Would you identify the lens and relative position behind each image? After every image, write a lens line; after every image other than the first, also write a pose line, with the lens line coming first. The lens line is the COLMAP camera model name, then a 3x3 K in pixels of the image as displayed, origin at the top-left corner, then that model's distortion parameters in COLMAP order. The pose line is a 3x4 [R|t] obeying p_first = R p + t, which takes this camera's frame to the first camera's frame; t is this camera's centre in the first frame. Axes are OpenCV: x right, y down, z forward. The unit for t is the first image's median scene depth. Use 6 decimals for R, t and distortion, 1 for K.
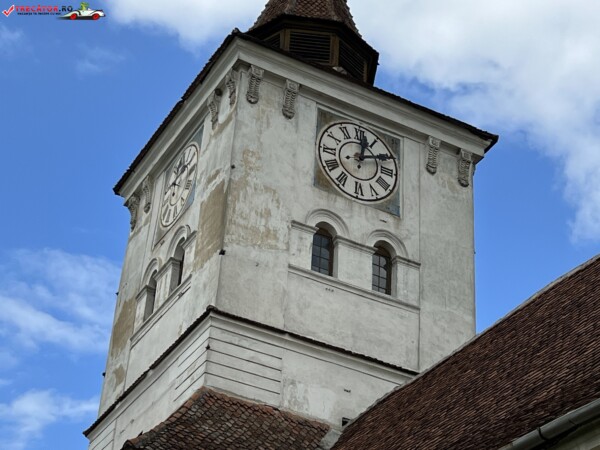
lens RADIAL K [[1329.8, 0, 313.7], [0, 1329.8, 235.1], [0, 0, 1]] dist [0.146986, 0.000000]
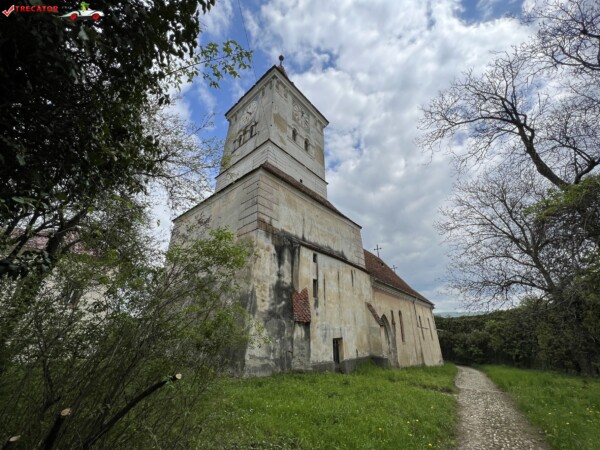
lens RADIAL K [[237.0, 0, 303.1], [0, 237.0, 231.3], [0, 0, 1]] dist [-0.007976, -0.000276]
pose [[0.937520, 0.093774, 0.335056, -0.155392], [-0.160044, 0.971297, 0.175977, 0.141280], [-0.308937, -0.218606, 0.925618, 0.322645]]
